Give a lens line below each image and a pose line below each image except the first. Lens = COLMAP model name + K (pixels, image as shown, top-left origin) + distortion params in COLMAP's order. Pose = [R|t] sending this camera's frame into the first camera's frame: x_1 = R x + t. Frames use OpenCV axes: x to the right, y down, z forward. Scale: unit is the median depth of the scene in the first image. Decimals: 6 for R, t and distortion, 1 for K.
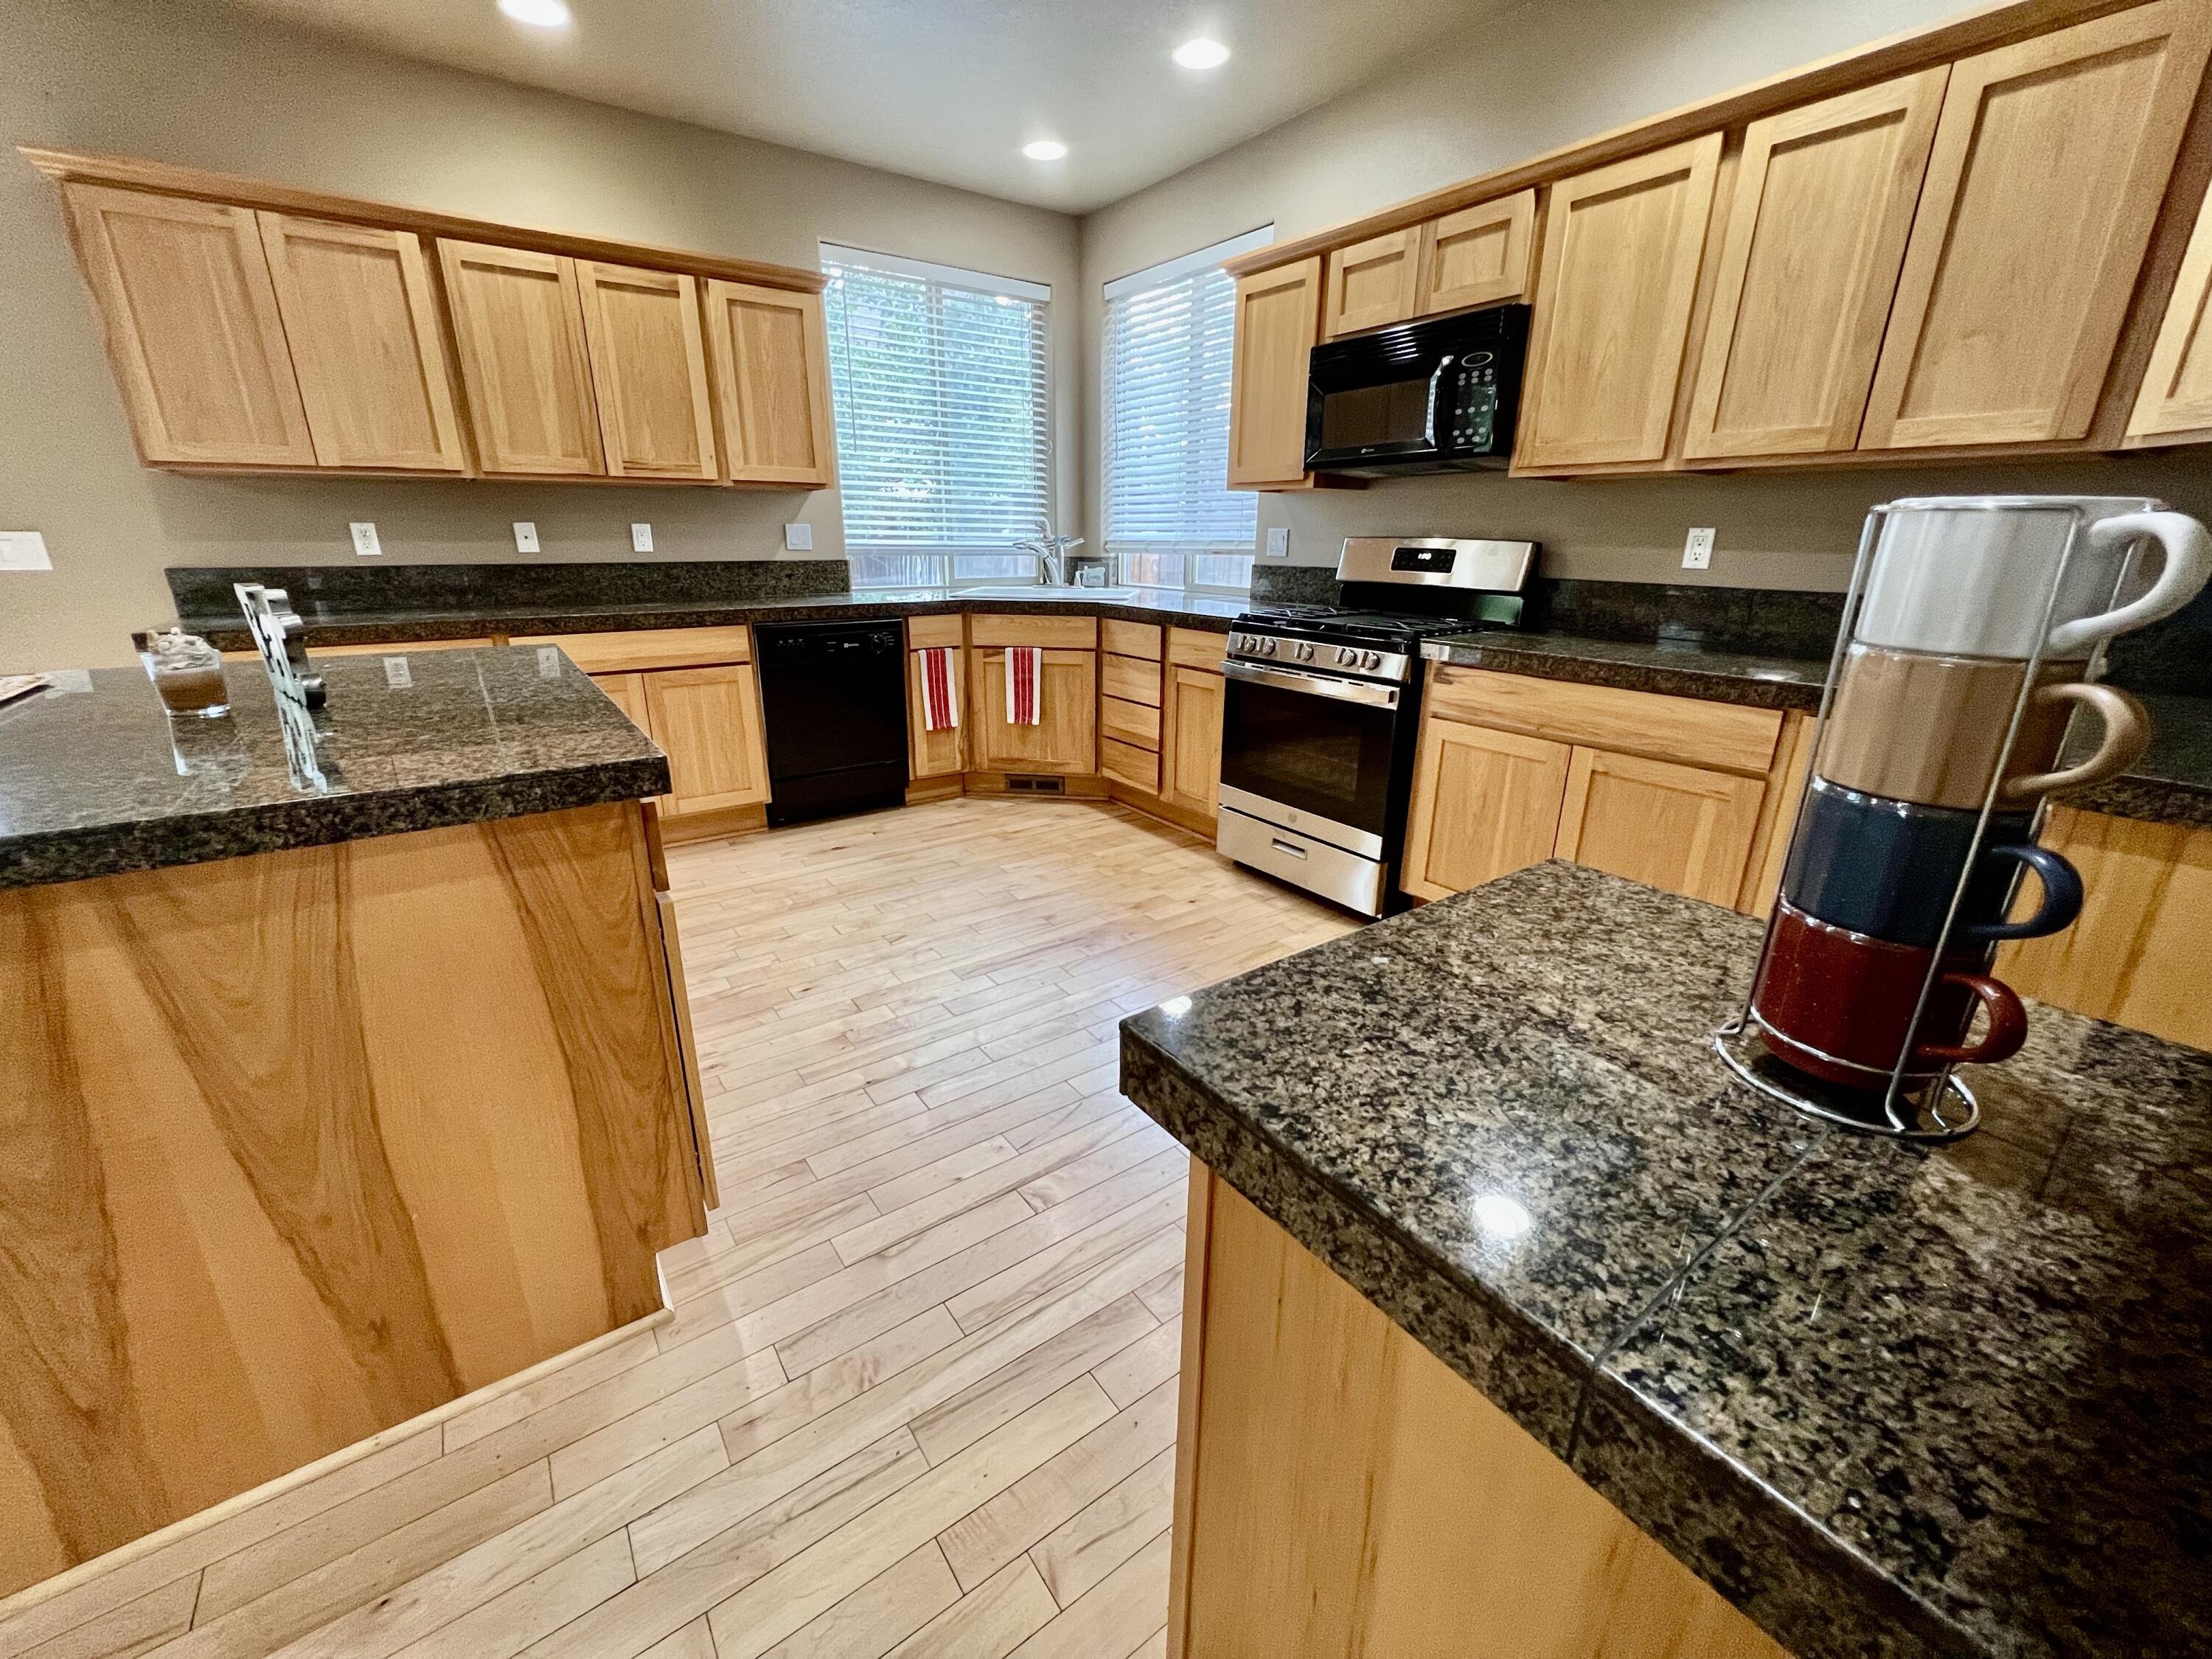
lens RADIAL K [[891.2, 0, 1099.3], [0, 891.2, 825.6], [0, 0, 1]] dist [-0.002570, 0.001244]
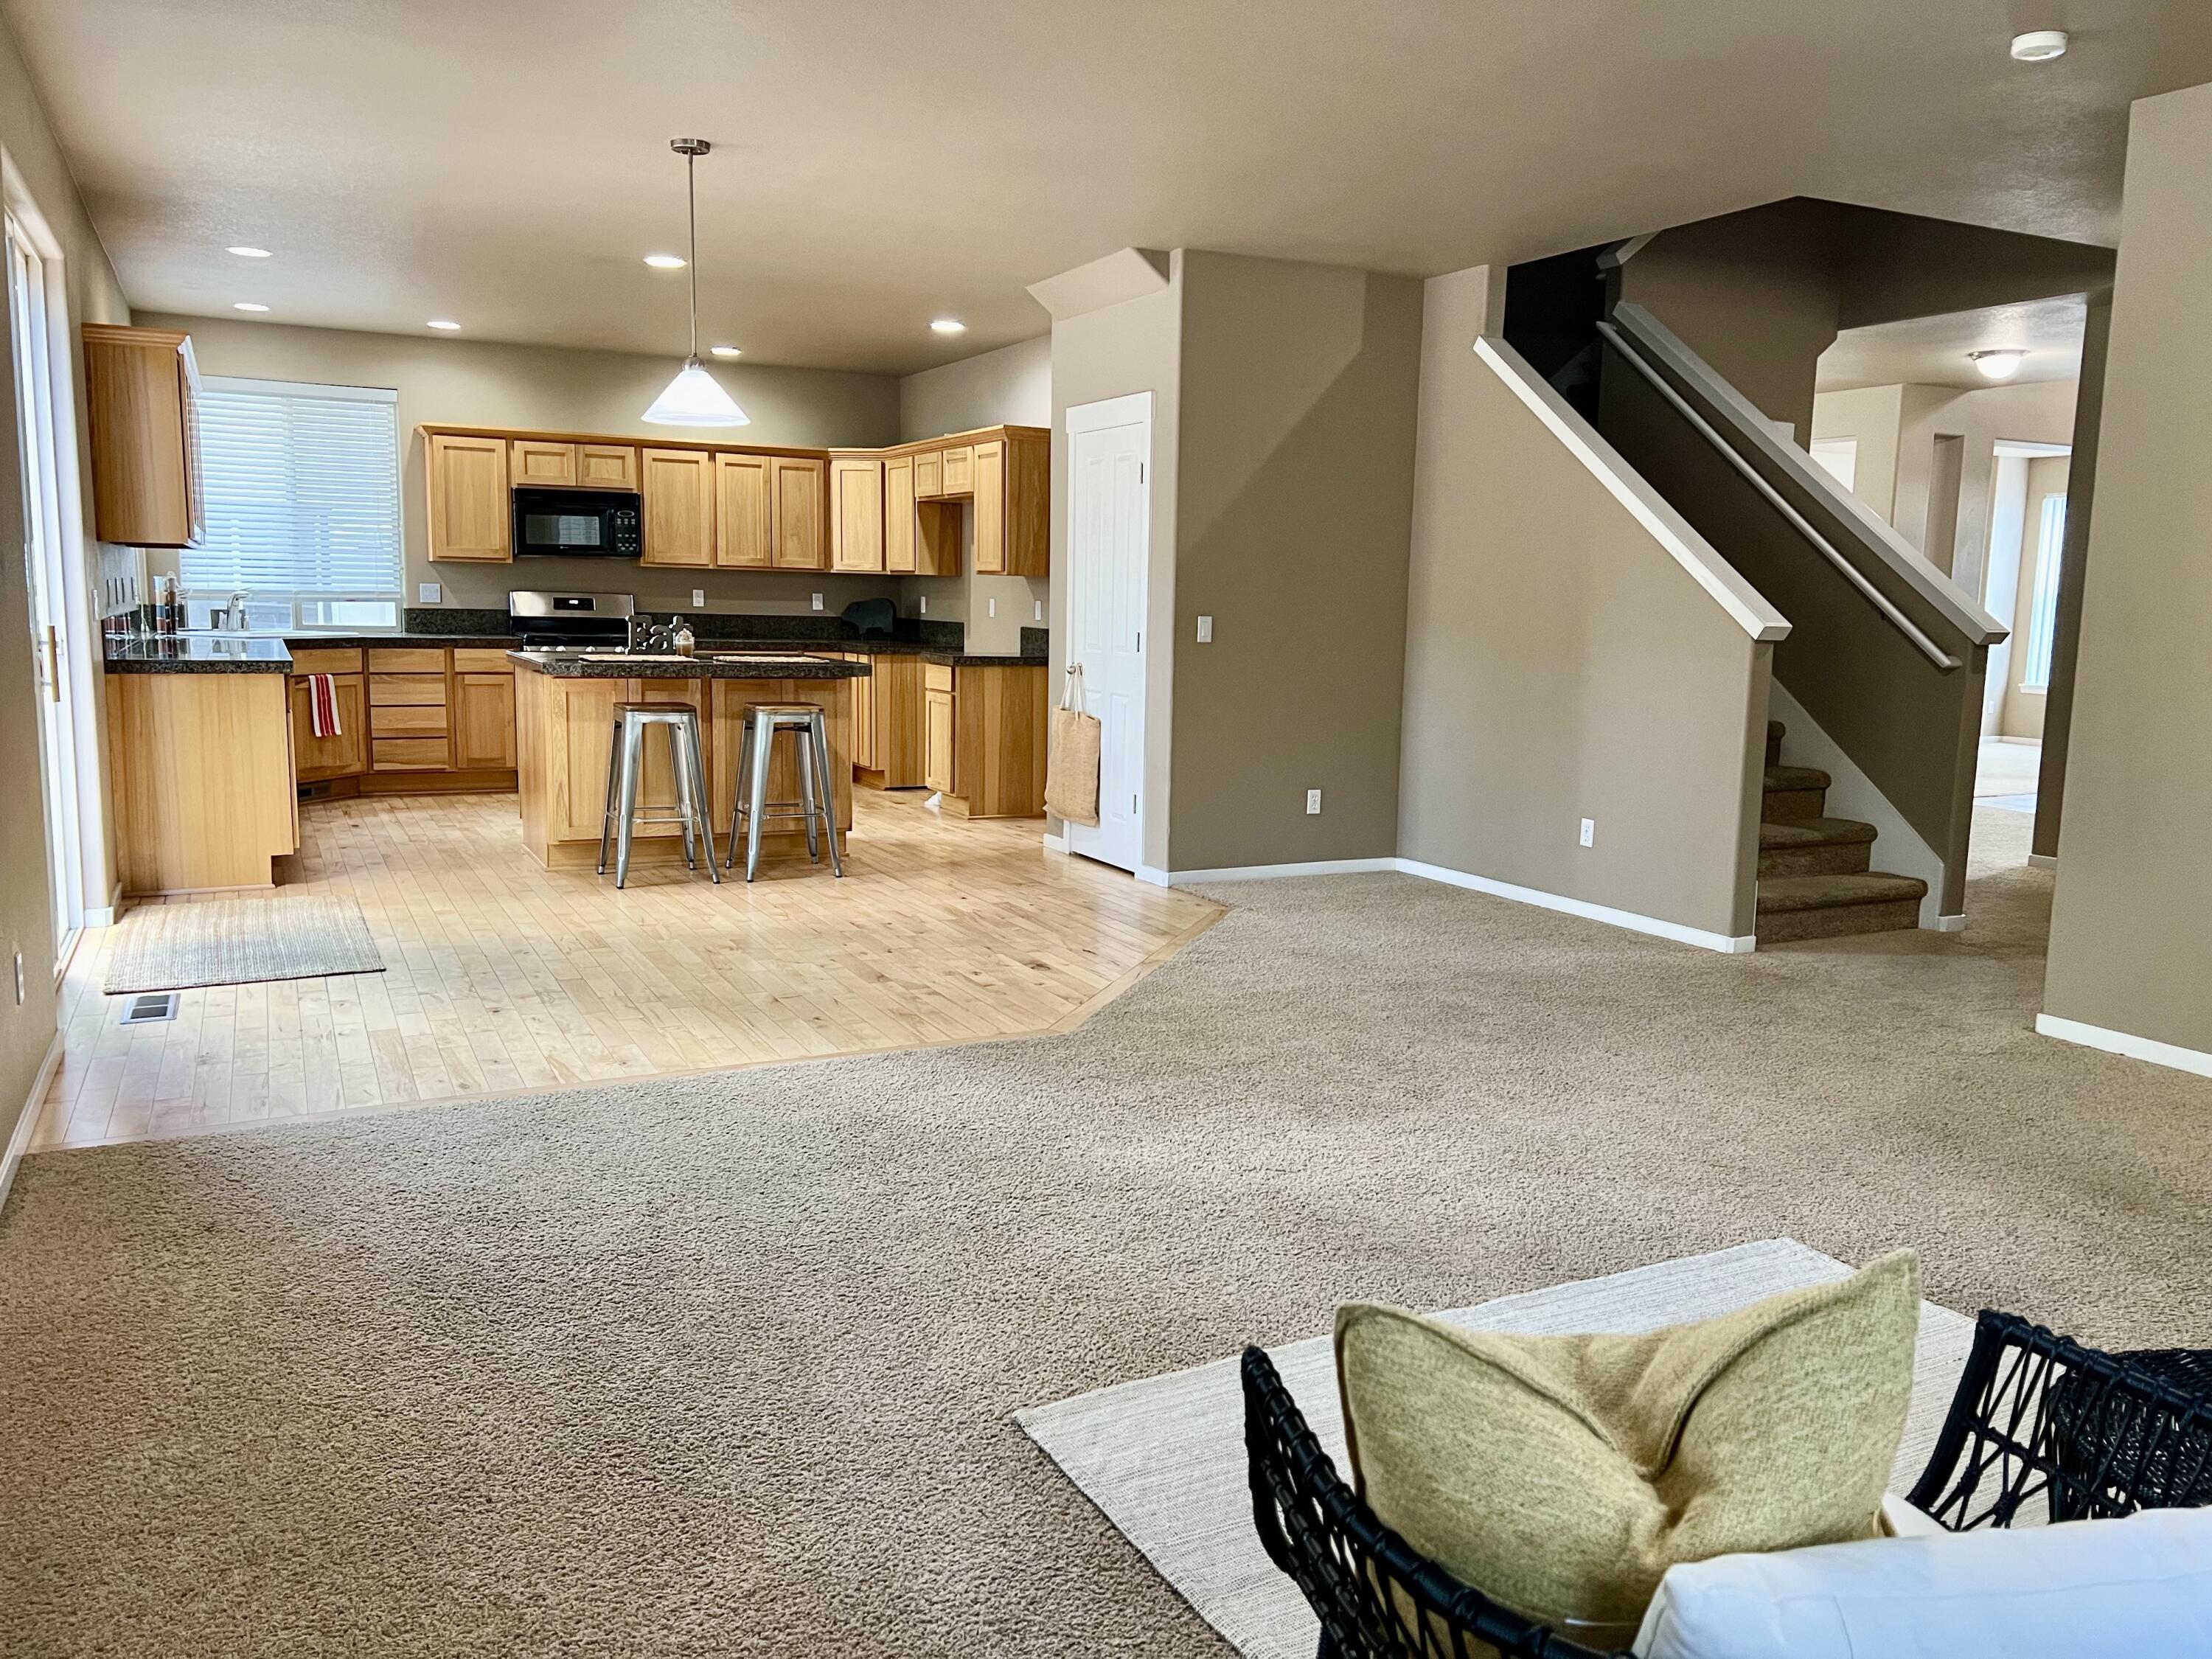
lens RADIAL K [[1665.6, 0, 1136.0], [0, 1665.6, 853.5], [0, 0, 1]] dist [0.055209, -0.057718]
pose [[0.134591, -0.154123, 0.978842, -3.075059], [0.289300, 0.950903, 0.109946, 0.149744], [-0.947729, 0.268382, 0.172571, -0.572571]]
